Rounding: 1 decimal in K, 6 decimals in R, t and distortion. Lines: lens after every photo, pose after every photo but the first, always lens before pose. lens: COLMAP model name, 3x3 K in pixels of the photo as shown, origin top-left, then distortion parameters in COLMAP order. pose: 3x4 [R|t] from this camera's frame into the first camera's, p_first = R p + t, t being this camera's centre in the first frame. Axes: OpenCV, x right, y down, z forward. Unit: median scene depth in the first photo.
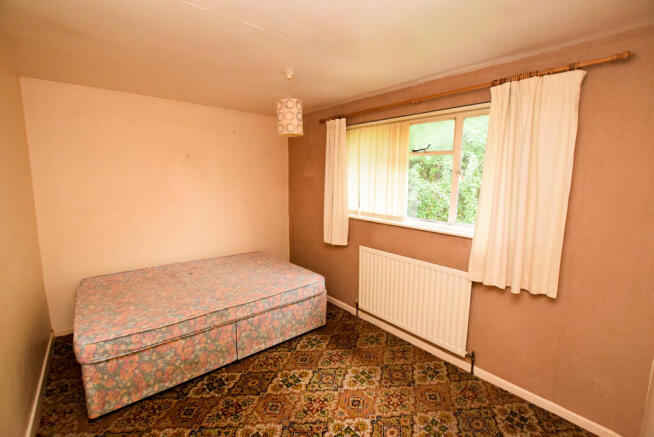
lens RADIAL K [[288.8, 0, 327.5], [0, 288.8, 217.6], [0, 0, 1]] dist [-0.024865, -0.000195]
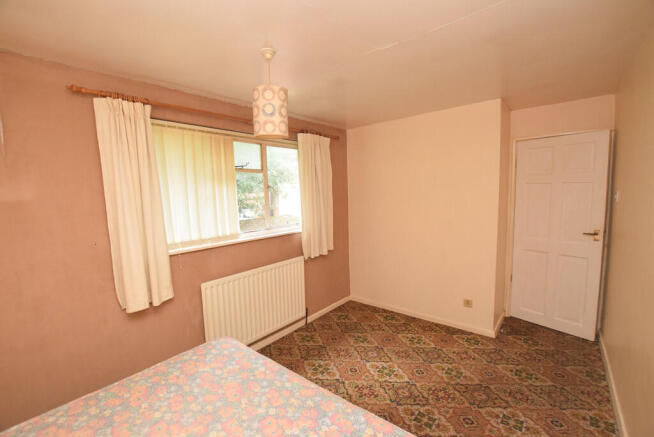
lens RADIAL K [[288.8, 0, 323.0], [0, 288.8, 219.7], [0, 0, 1]] dist [-0.024865, -0.000195]
pose [[-0.166216, -0.103526, 0.980640, -0.691182], [0.164953, 0.977542, 0.131158, -0.118823], [-0.972195, 0.183560, -0.145407, 0.794032]]
